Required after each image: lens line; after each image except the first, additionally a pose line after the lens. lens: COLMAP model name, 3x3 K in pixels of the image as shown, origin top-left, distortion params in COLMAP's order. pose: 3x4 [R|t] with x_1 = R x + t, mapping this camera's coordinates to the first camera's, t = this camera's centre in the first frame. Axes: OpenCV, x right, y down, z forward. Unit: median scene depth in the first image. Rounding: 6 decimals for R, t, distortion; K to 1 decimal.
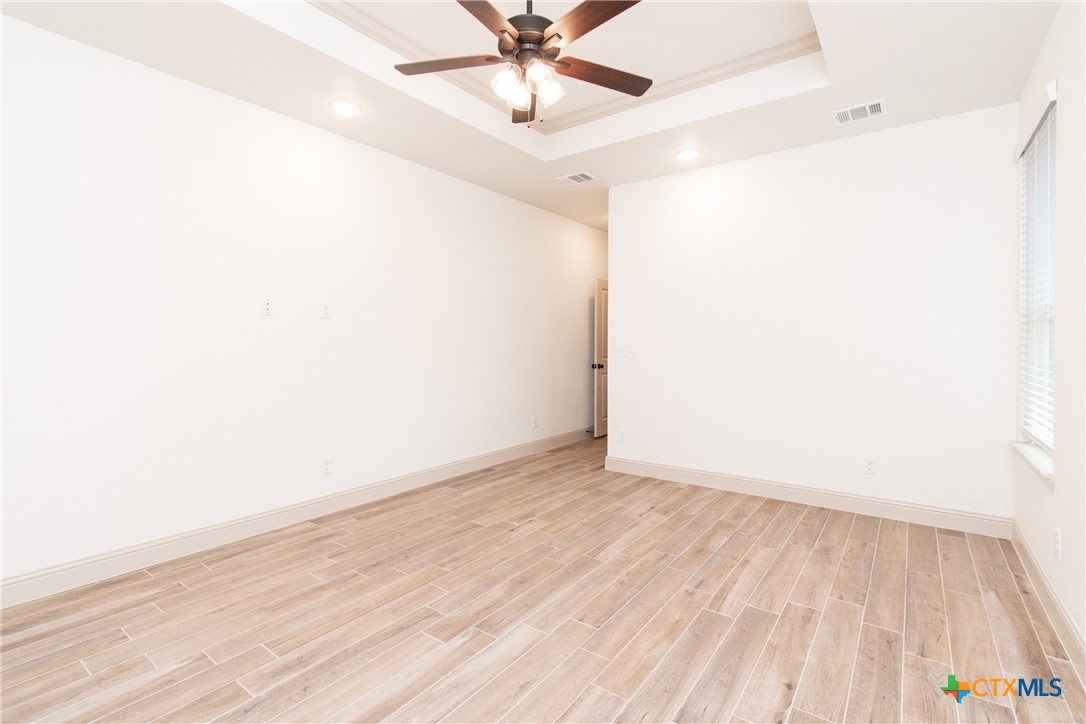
lens RADIAL K [[489.9, 0, 548.7], [0, 489.9, 350.3], [0, 0, 1]] dist [0.002870, -0.000560]
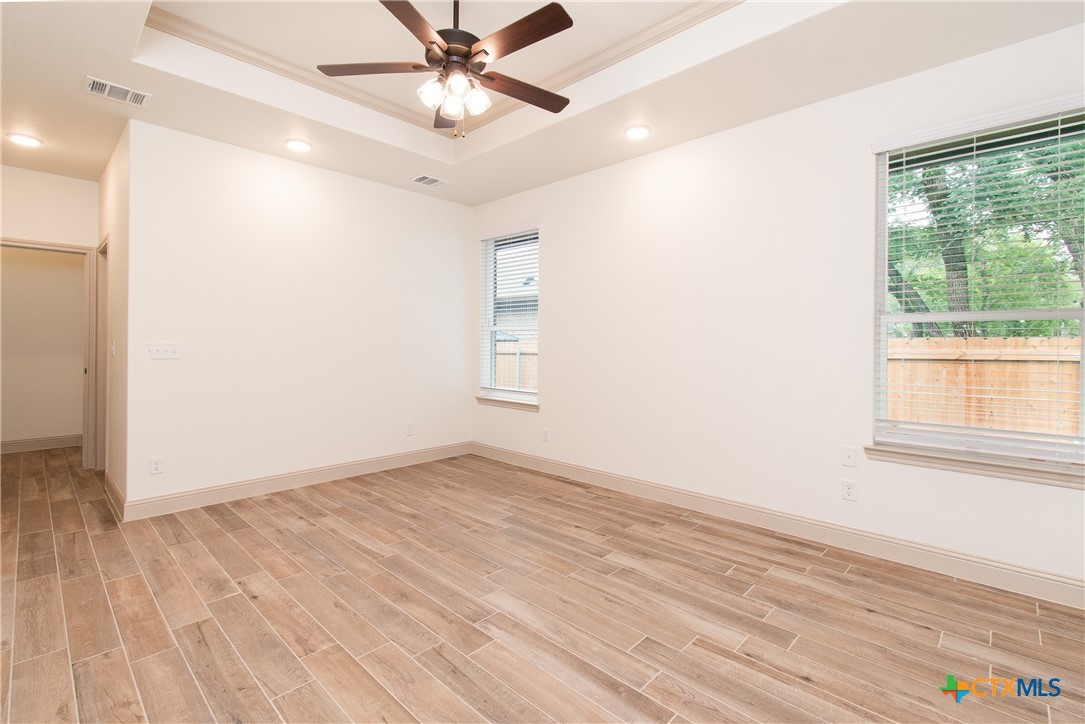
lens RADIAL K [[499.5, 0, 549.9], [0, 499.5, 349.3], [0, 0, 1]] dist [0.000231, -0.001198]
pose [[0.118549, -0.013753, 0.992853, -0.868295], [0.008463, 0.999882, 0.012840, -0.005565], [-0.992912, 0.006880, 0.118651, 0.551291]]
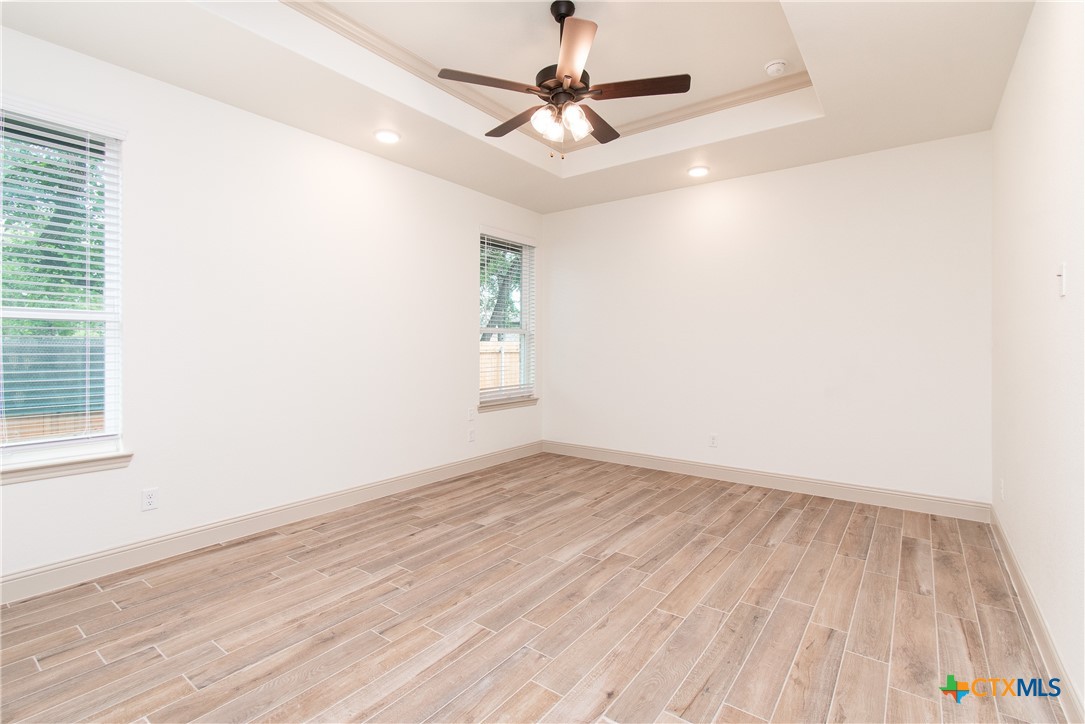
lens RADIAL K [[494.4, 0, 558.7], [0, 494.4, 339.4], [0, 0, 1]] dist [0.000717, 0.000093]
pose [[-0.999848, -0.004809, -0.016733, -0.009144], [-0.004856, 0.999984, 0.002781, -0.026574], [0.016720, 0.002862, -0.999856, 1.779024]]
